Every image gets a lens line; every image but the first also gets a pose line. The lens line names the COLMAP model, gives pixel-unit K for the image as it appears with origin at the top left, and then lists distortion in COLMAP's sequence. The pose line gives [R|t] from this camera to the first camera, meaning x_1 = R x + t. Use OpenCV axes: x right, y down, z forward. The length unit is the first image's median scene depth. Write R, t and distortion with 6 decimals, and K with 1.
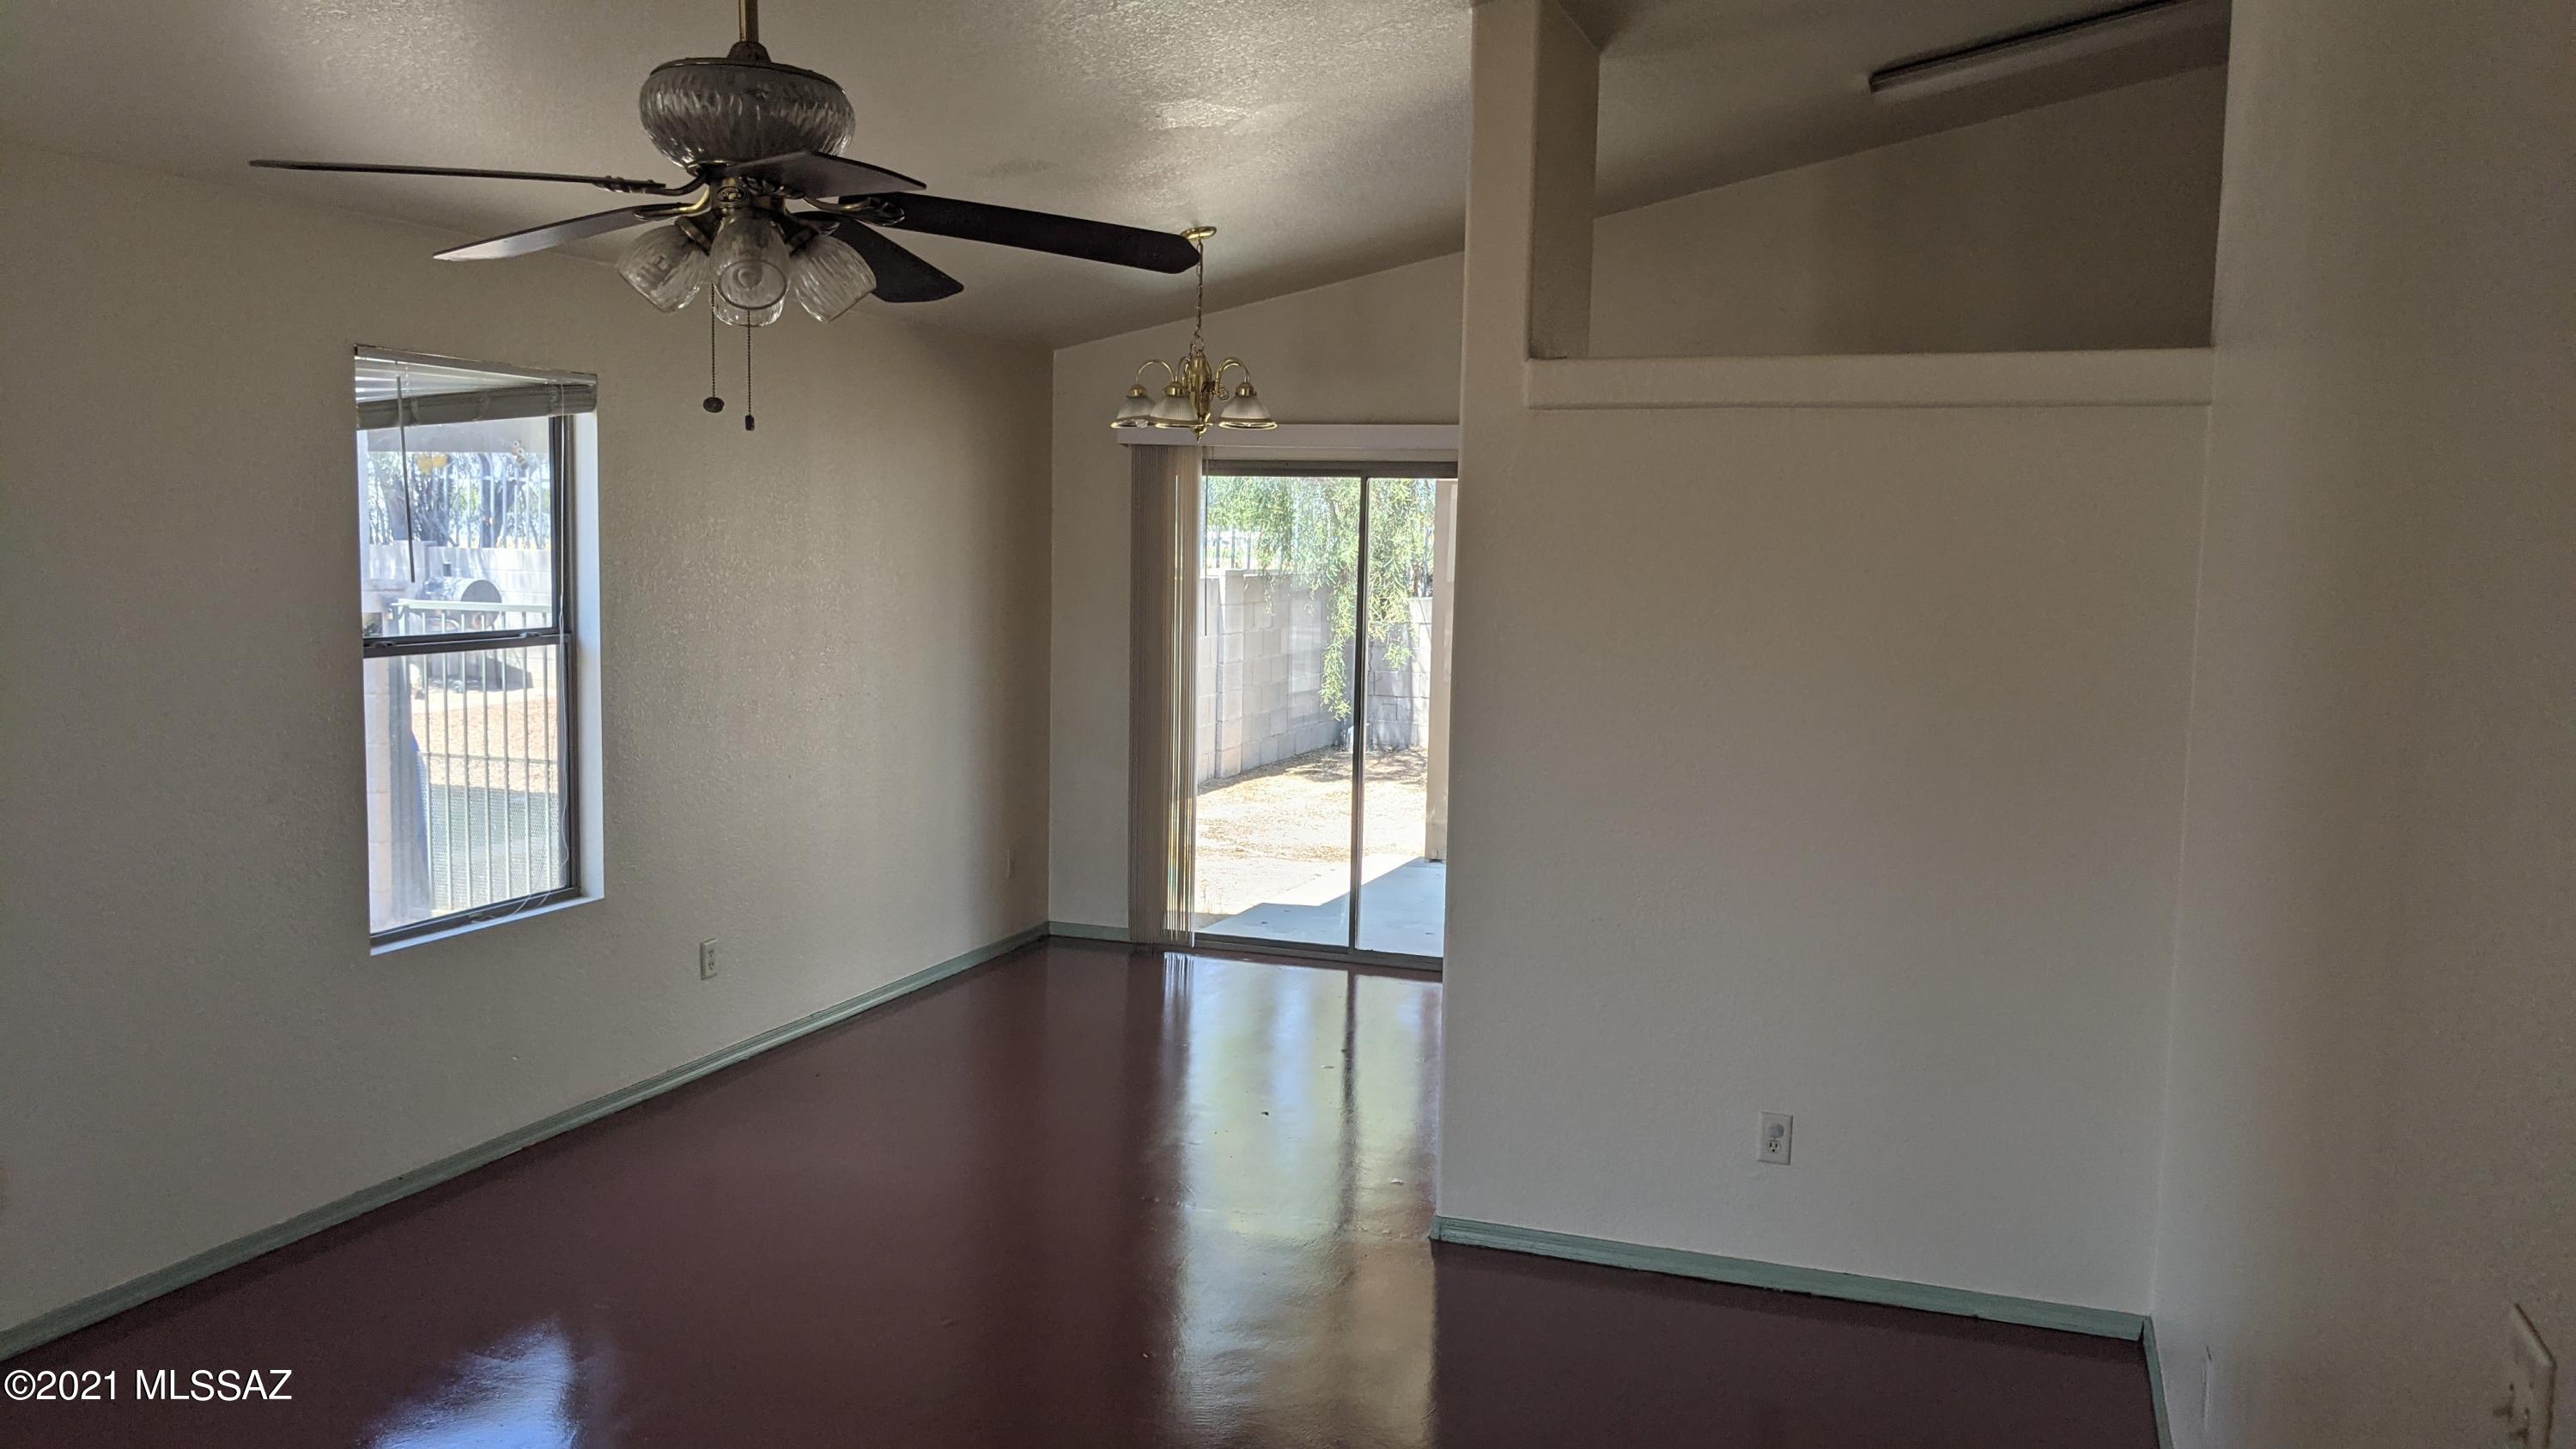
lens RADIAL K [[2034.3, 0, 1280.8], [0, 2034.3, 717.5], [0, 0, 1]] dist [0.157753, -0.176294]
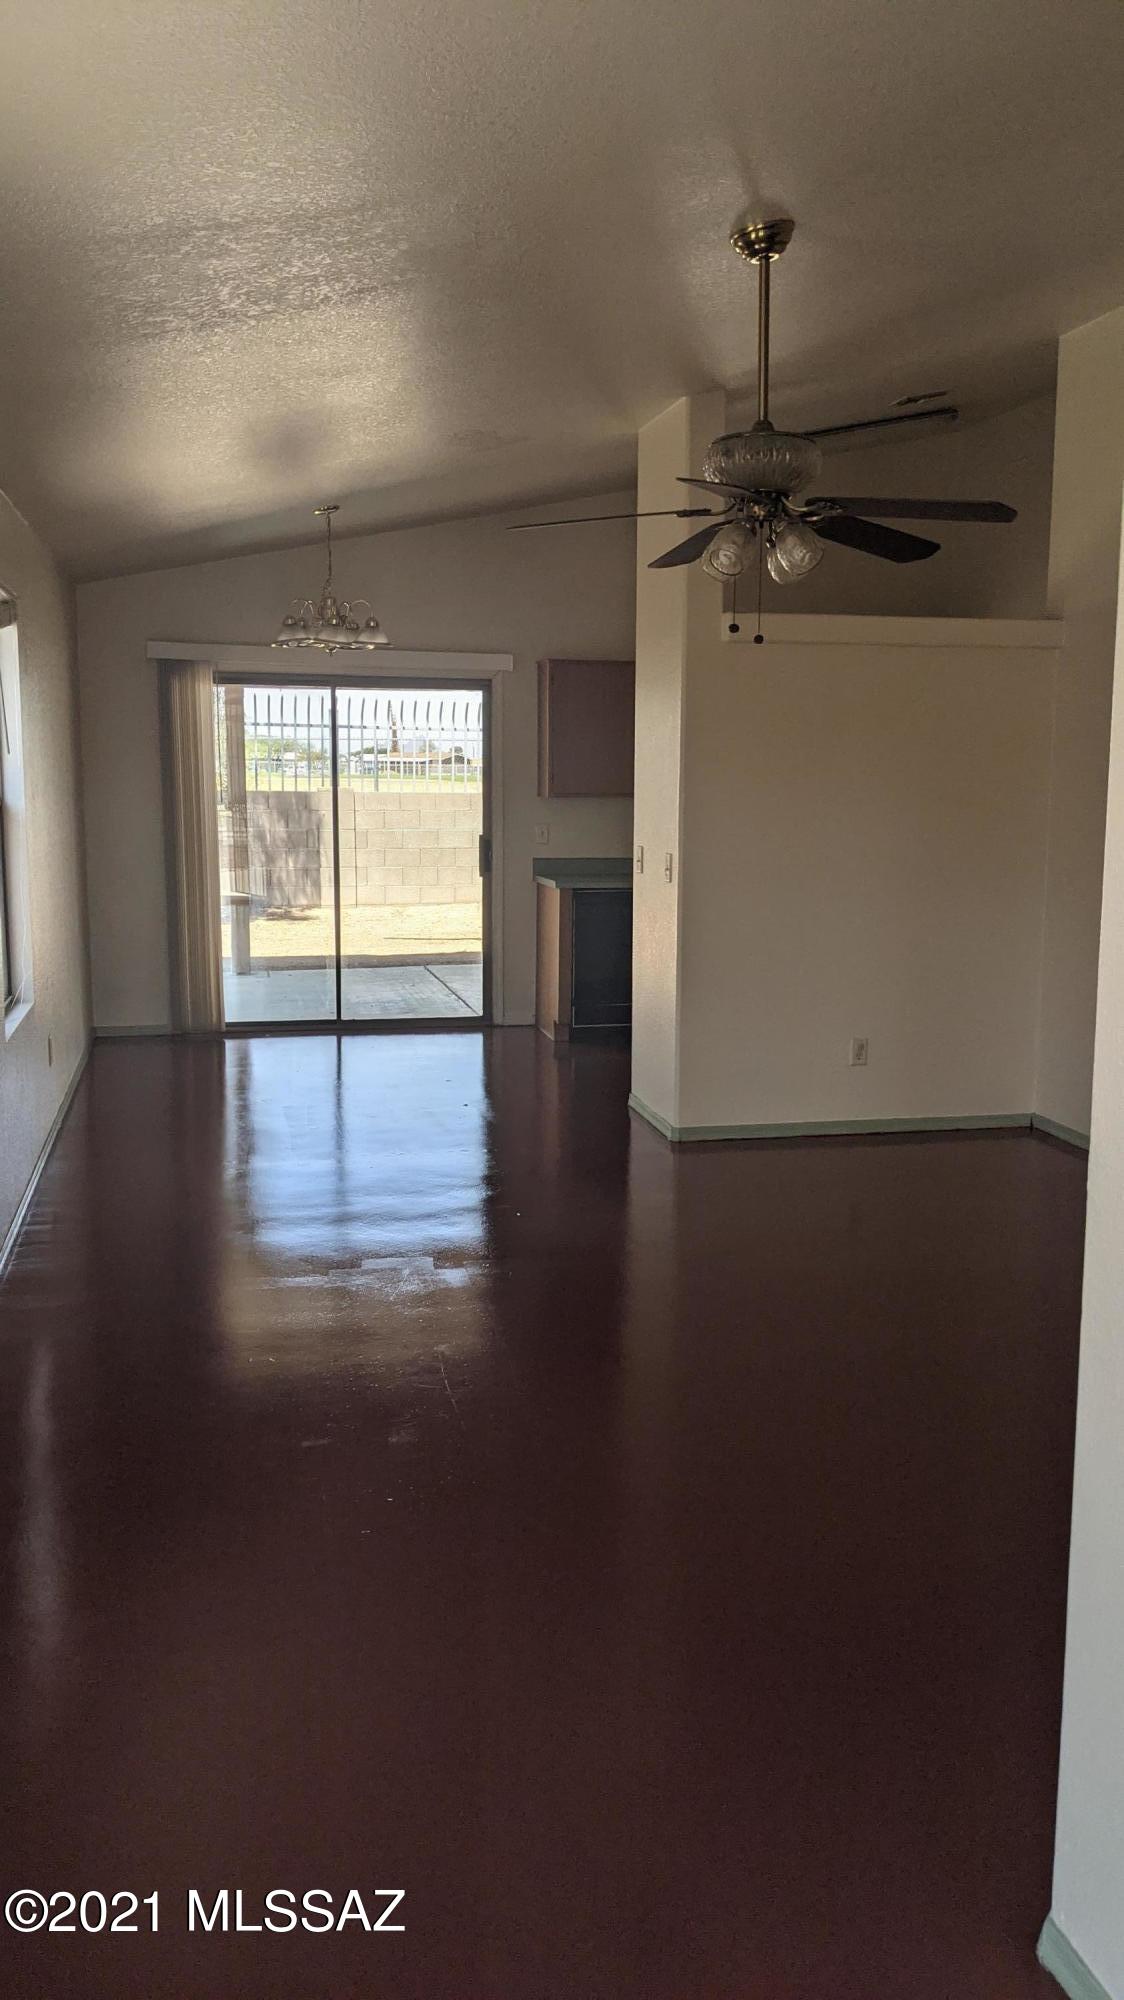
lens RADIAL K [[1579.2, 0, 562.0], [0, 1579.2, 1000.0], [0, 0, 1]] dist [0.157753, -0.176294]
pose [[0.866502, -0.089342, 0.491113, -0.466511], [0.056301, 0.995067, 0.081686, 0.020731], [-0.495988, -0.043131, 0.867257, -0.055977]]
